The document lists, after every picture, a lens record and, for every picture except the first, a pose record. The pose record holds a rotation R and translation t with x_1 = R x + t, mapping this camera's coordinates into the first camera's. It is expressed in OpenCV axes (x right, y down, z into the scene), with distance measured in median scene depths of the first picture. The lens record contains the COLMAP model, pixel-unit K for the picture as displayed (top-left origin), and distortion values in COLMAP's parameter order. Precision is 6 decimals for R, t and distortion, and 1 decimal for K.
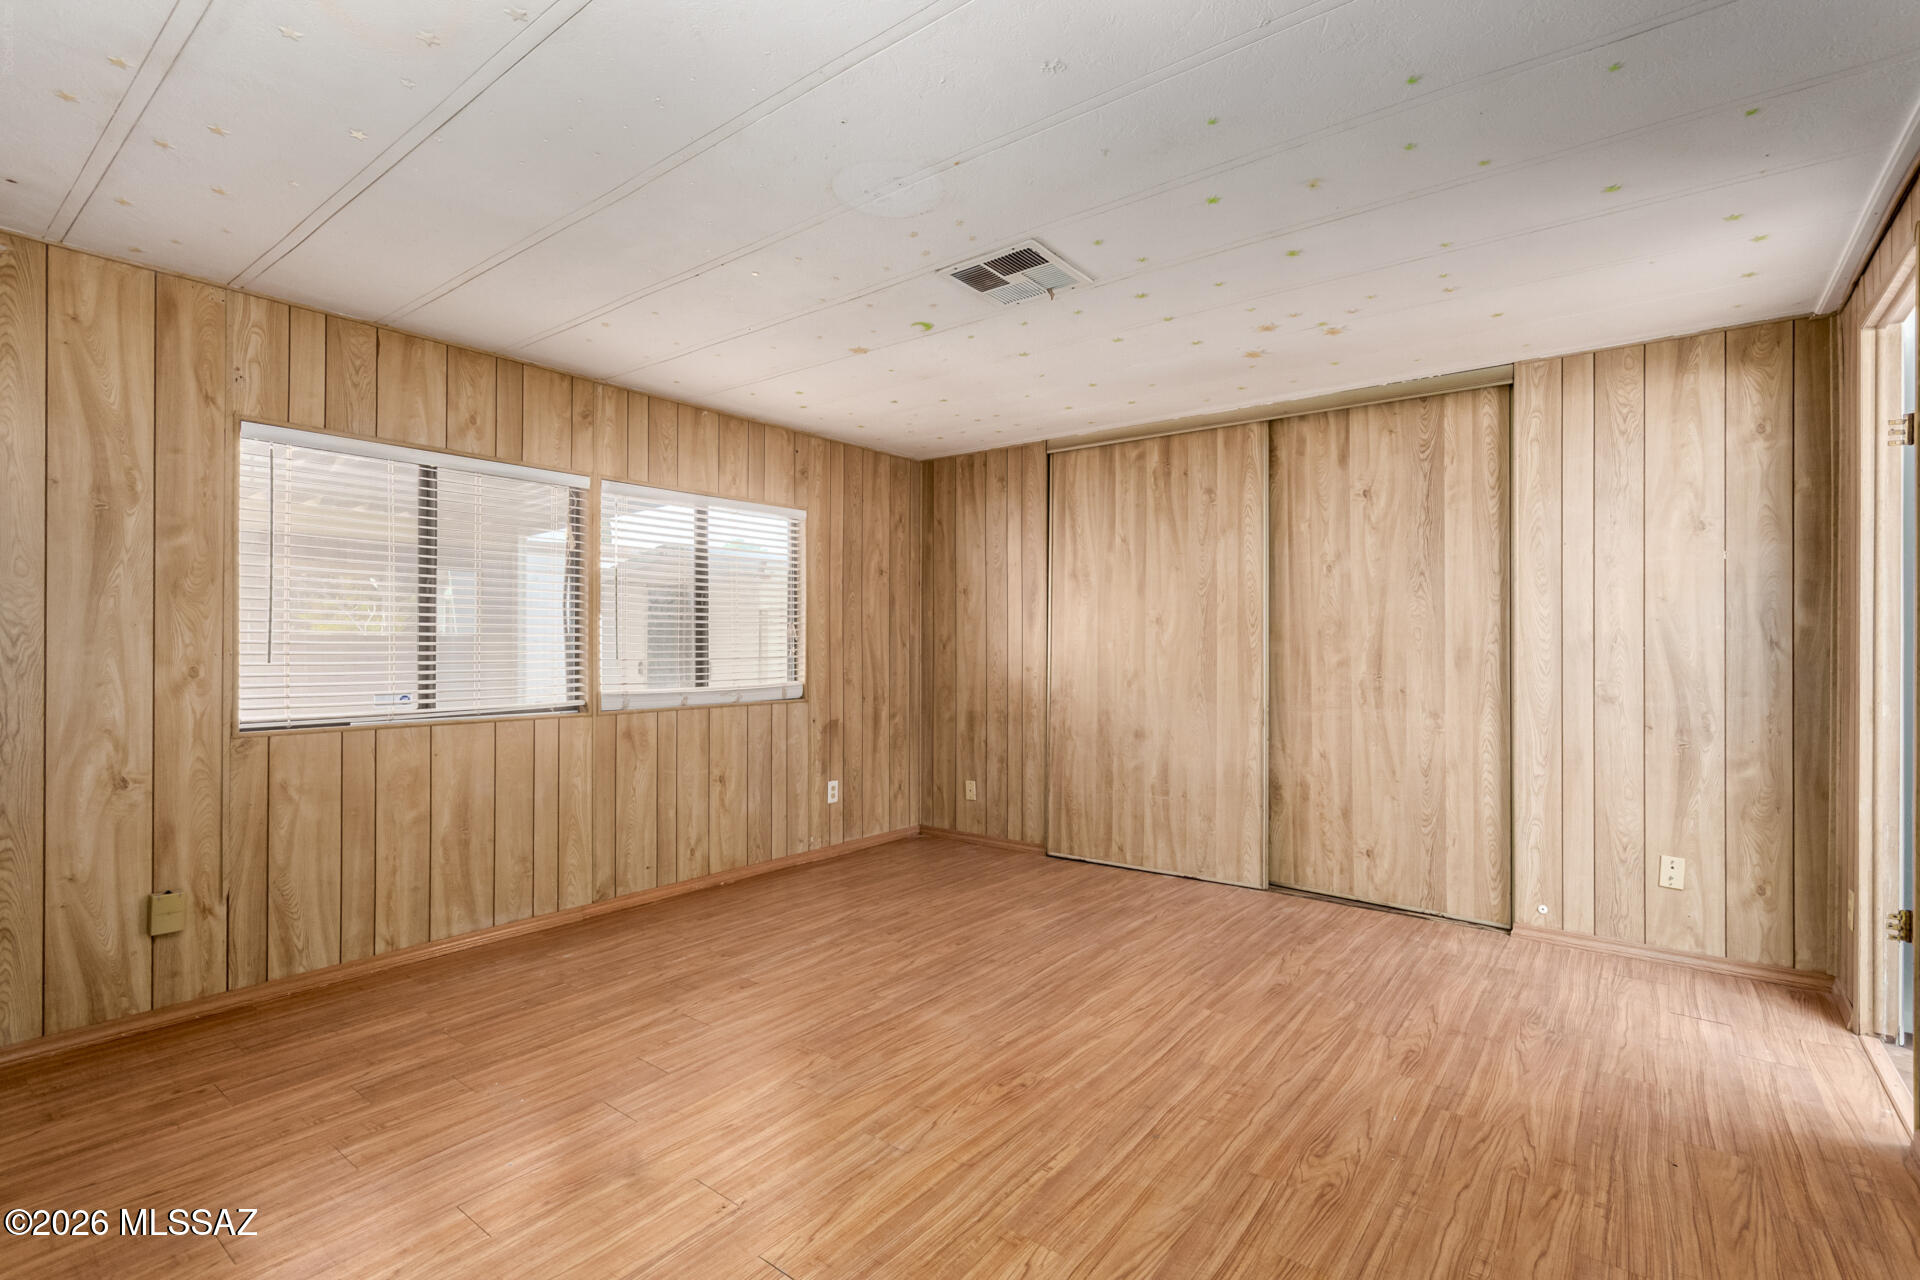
lens RADIAL K [[886.8, 0, 960.0], [0, 886.8, 640.0], [0, 0, 1]] dist [0.000106, -0.000040]
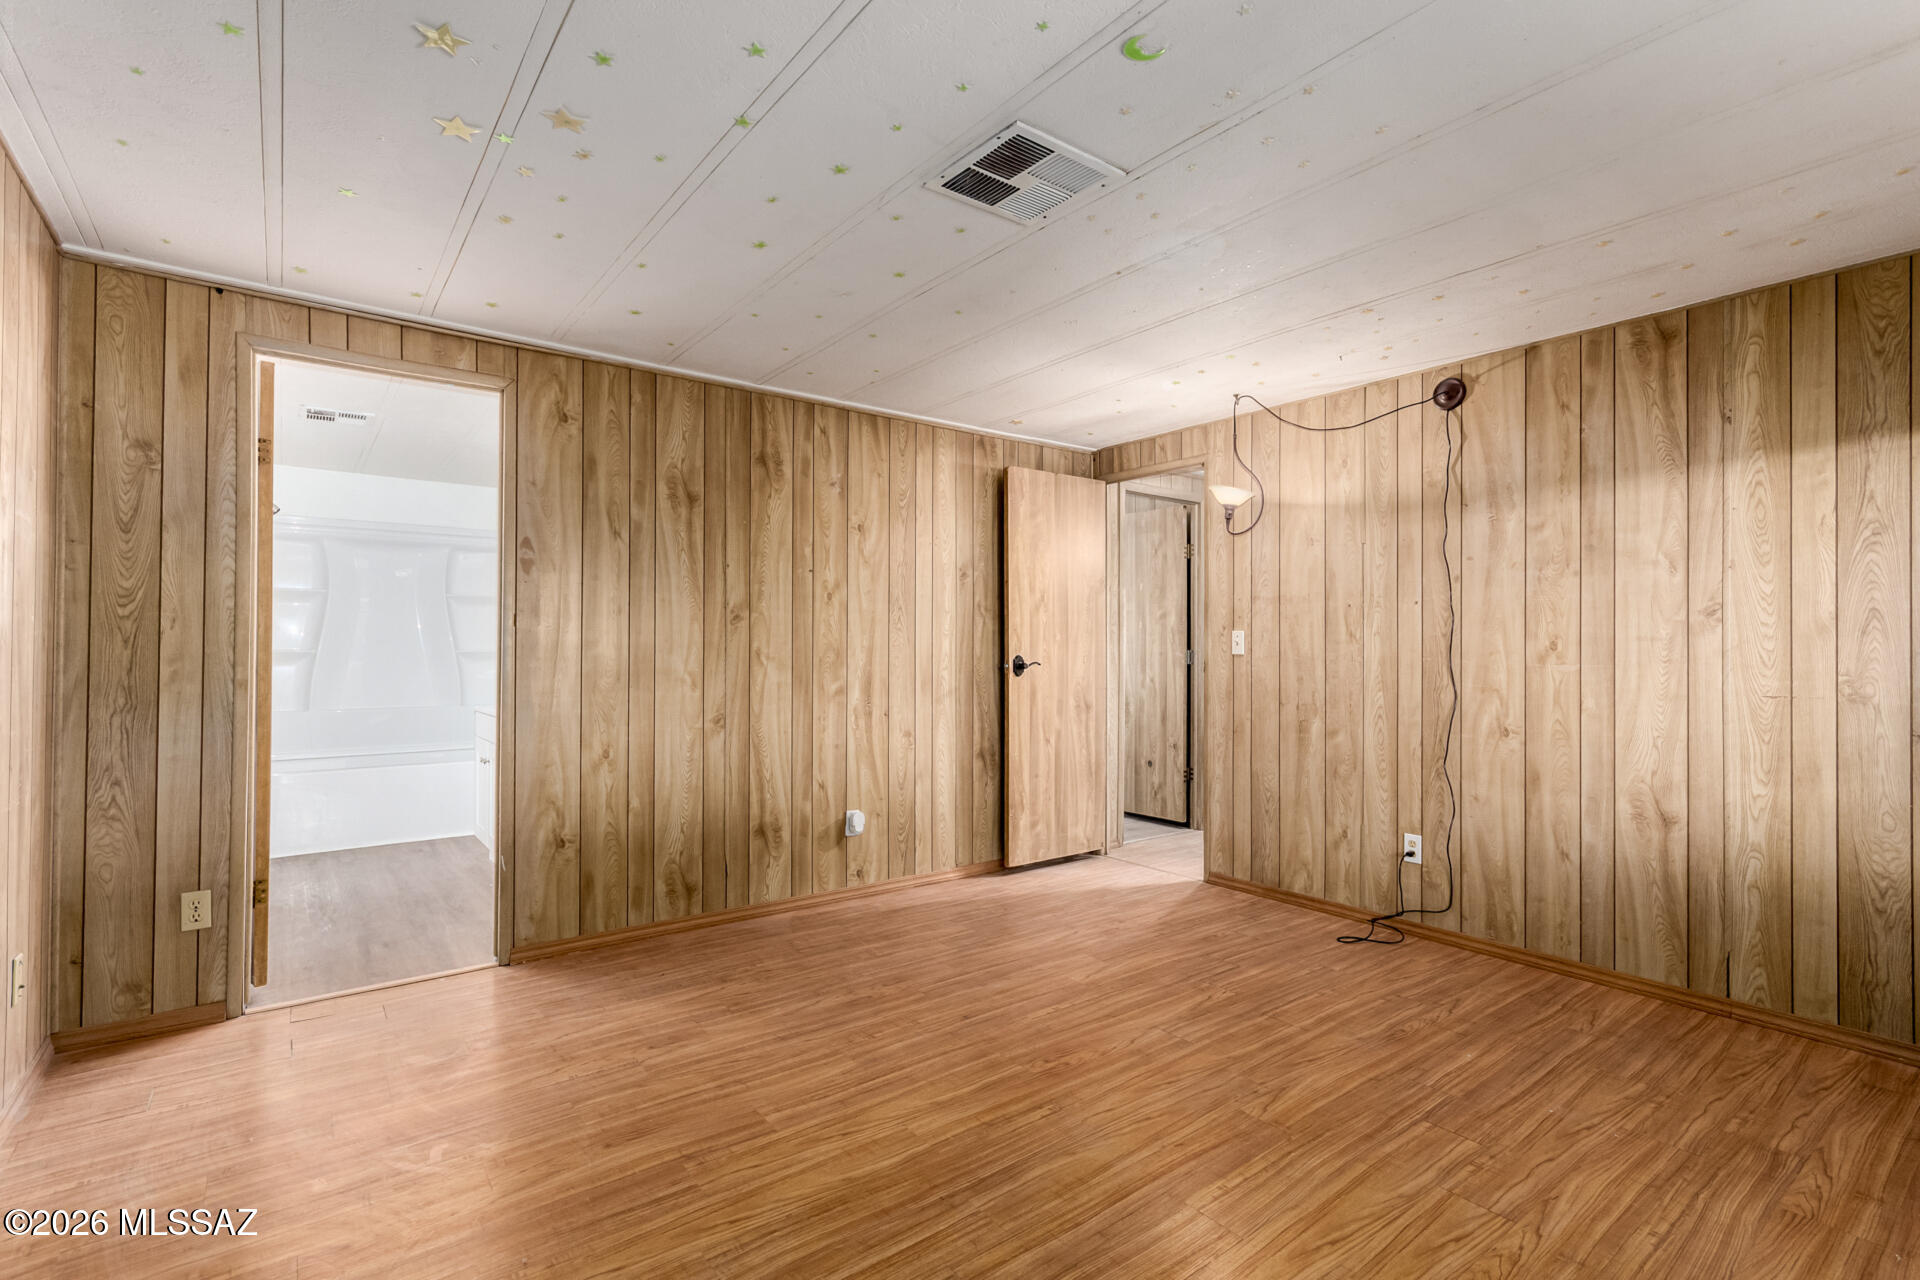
lens RADIAL K [[886.8, 0, 960.0], [0, 886.8, 640.0], [0, 0, 1]] dist [0.000106, -0.000040]
pose [[-0.967770, -0.002425, 0.251825, -0.091489], [-0.006105, 0.999886, -0.013834, 0.006858], [-0.251763, -0.014925, -0.967674, 1.956291]]
